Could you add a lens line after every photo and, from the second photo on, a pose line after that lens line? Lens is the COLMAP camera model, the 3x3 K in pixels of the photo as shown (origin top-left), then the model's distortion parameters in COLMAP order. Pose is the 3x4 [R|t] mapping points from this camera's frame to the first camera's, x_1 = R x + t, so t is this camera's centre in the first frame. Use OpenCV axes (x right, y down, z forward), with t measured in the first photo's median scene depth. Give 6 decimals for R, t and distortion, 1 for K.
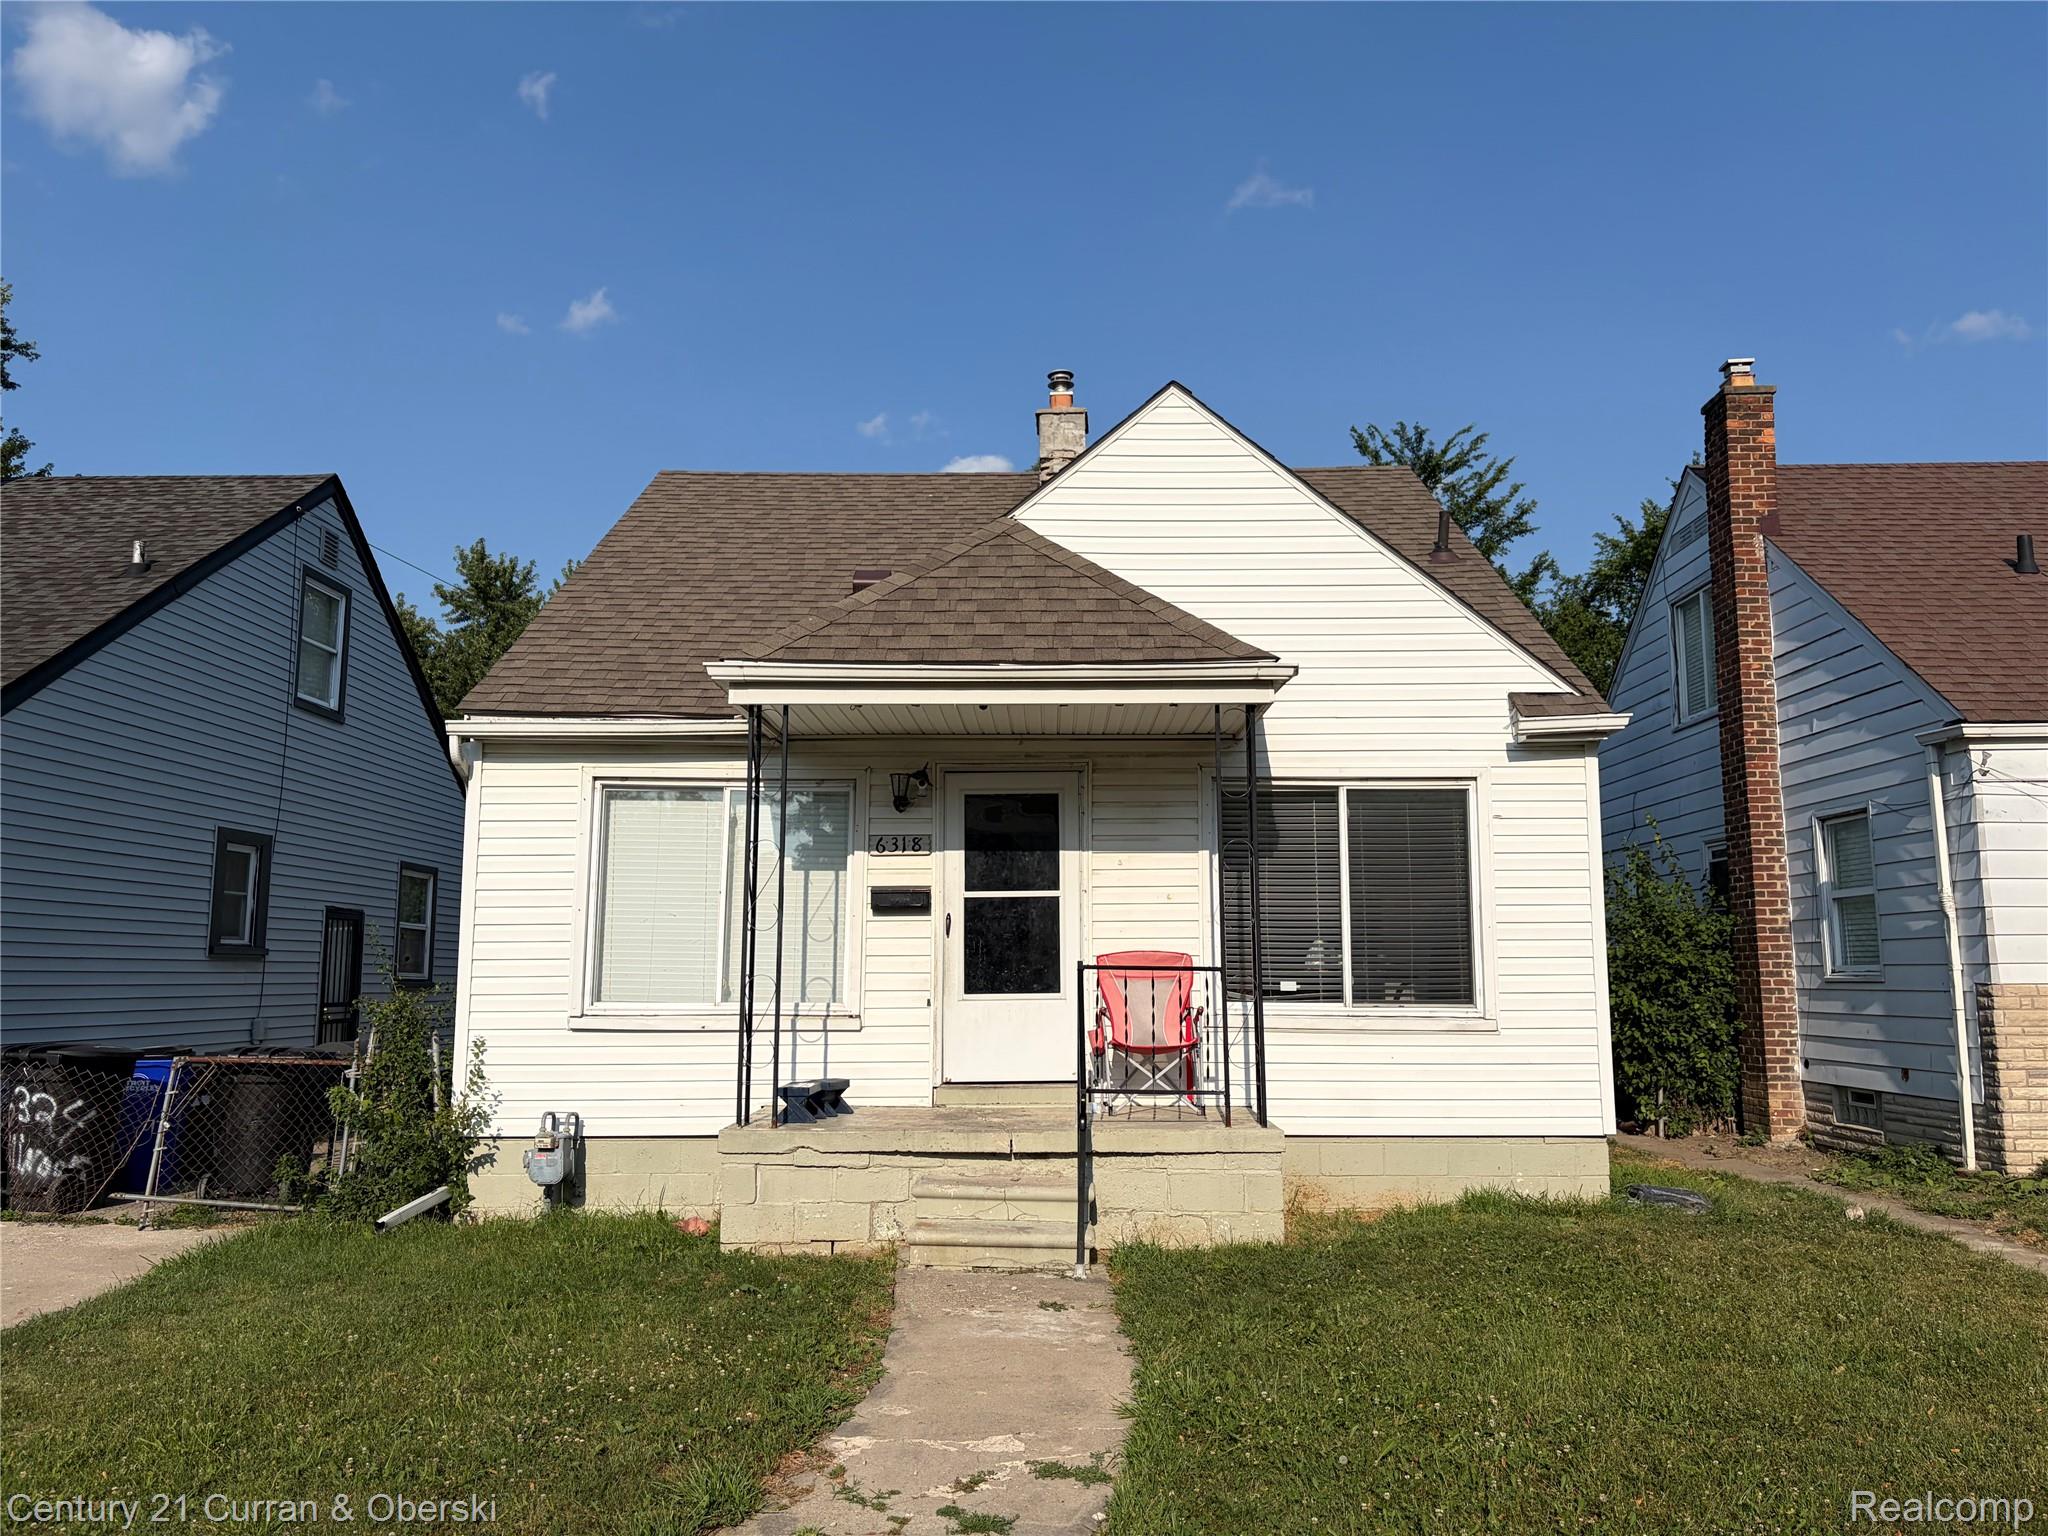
lens RADIAL K [[1571.5, 0, 1039.2], [0, 1571.5, 766.6], [0, 0, 1]] dist [0.044490, -0.036748]
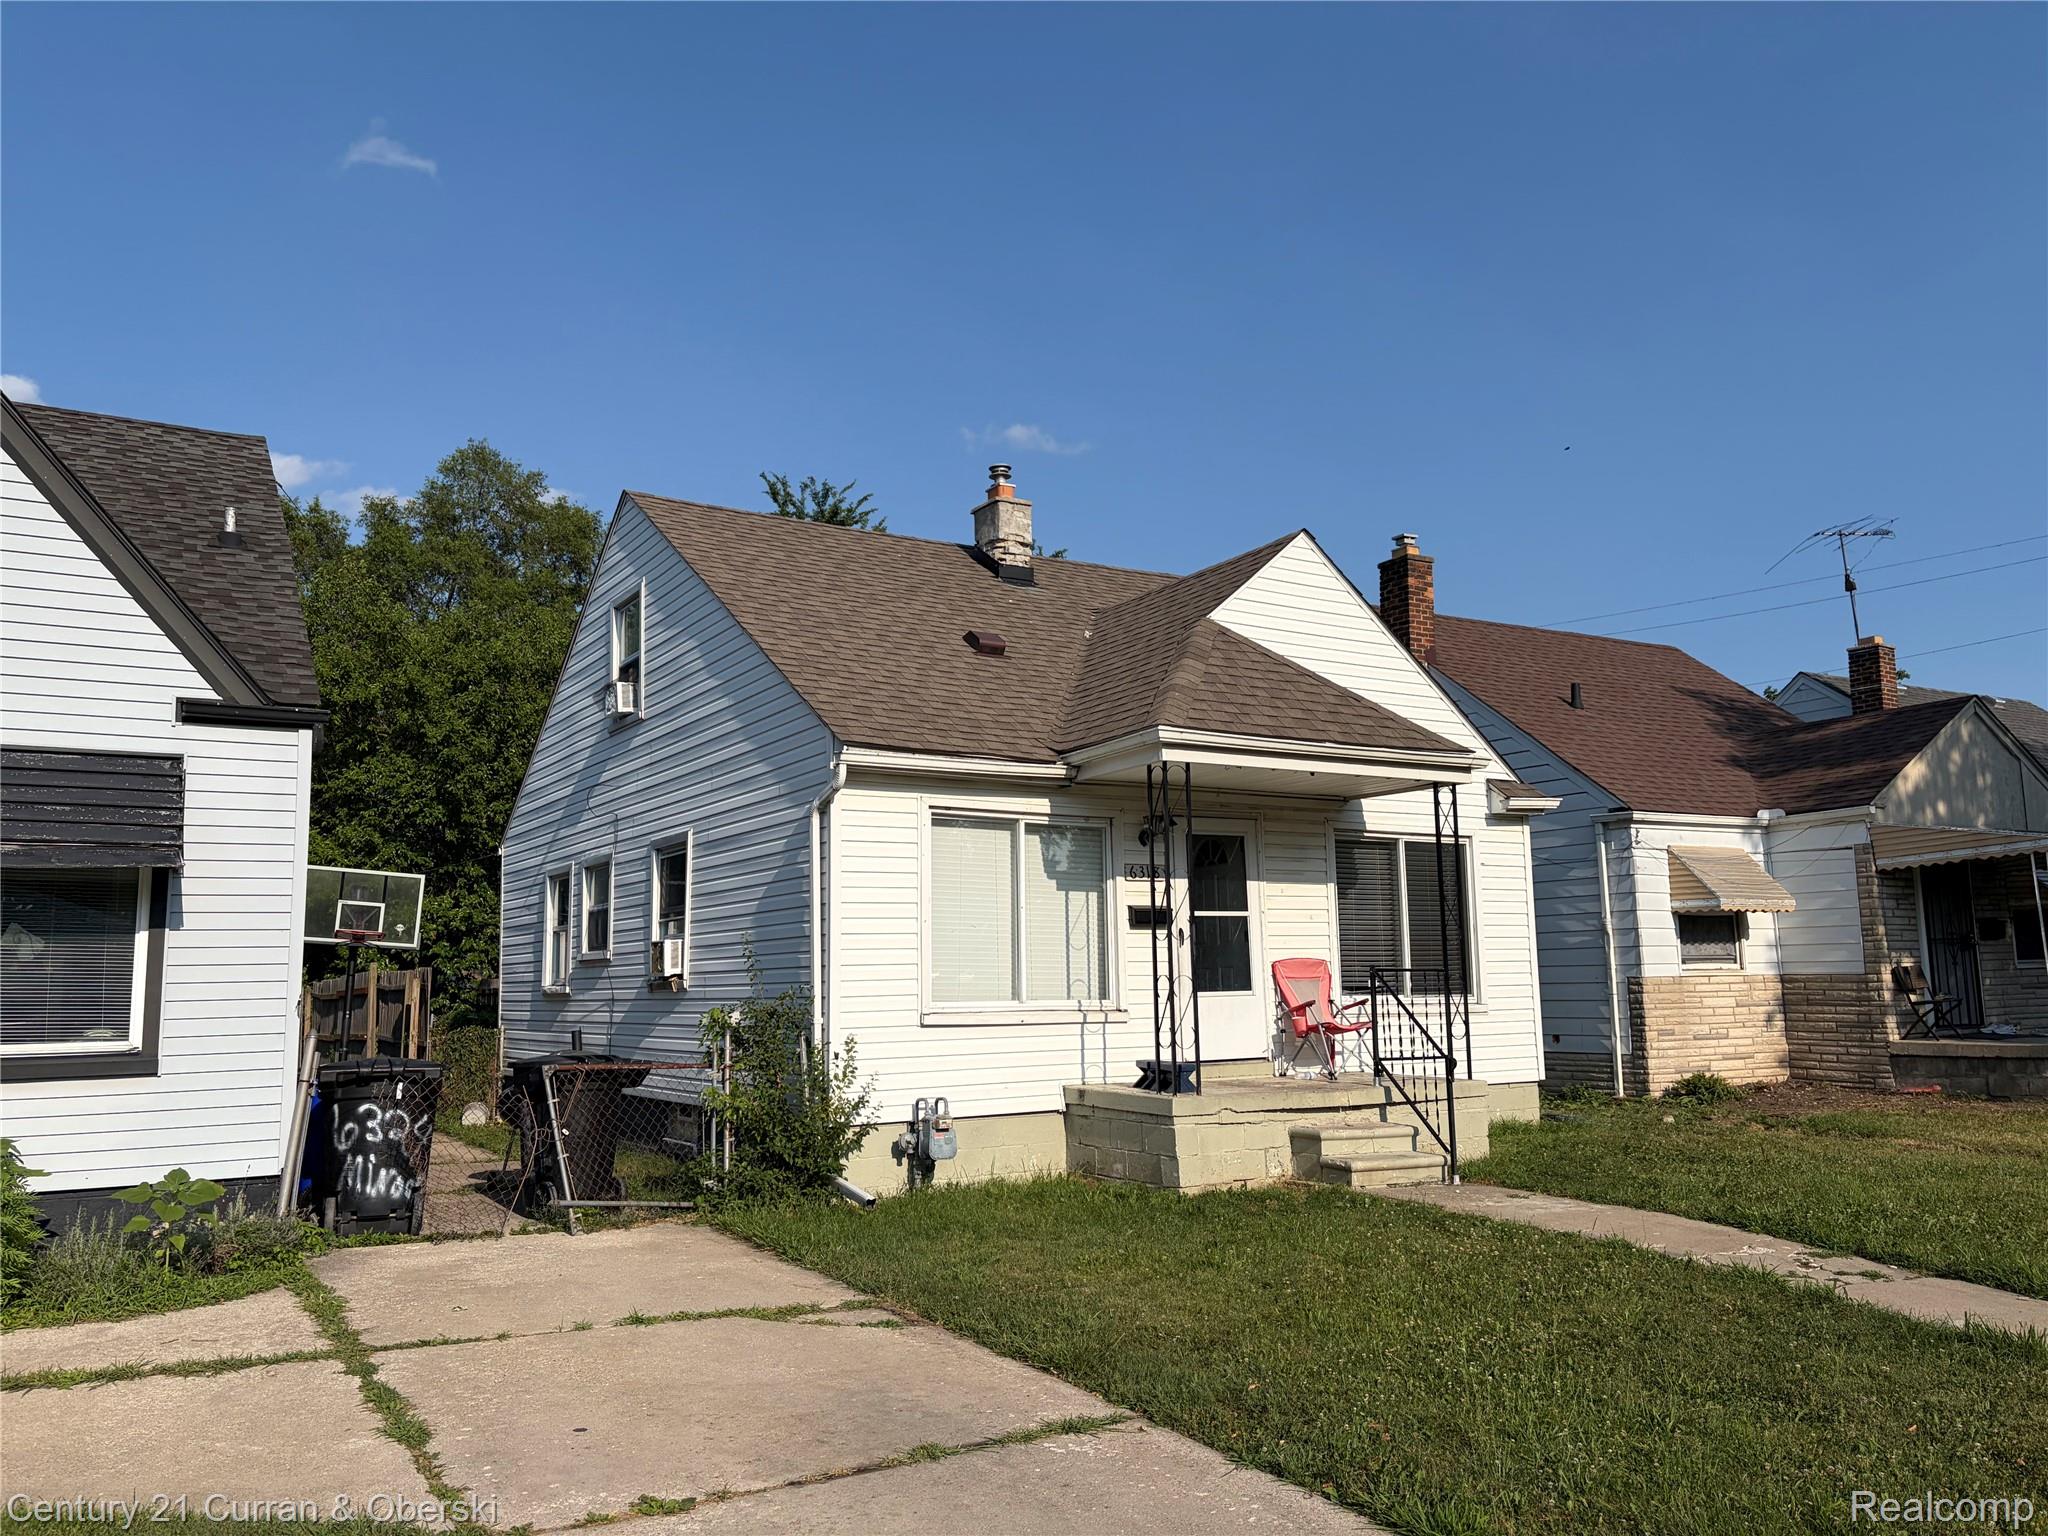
lens RADIAL K [[1571.5, 0, 1017.4], [0, 1571.5, 764.5], [0, 0, 1]] dist [0.044490, -0.036748]
pose [[0.847363, 0.061479, 0.527444, -0.832310], [-0.055728, 0.998086, -0.026809, 0.003456], [-0.528082, -0.006676, 0.849167, -0.002100]]
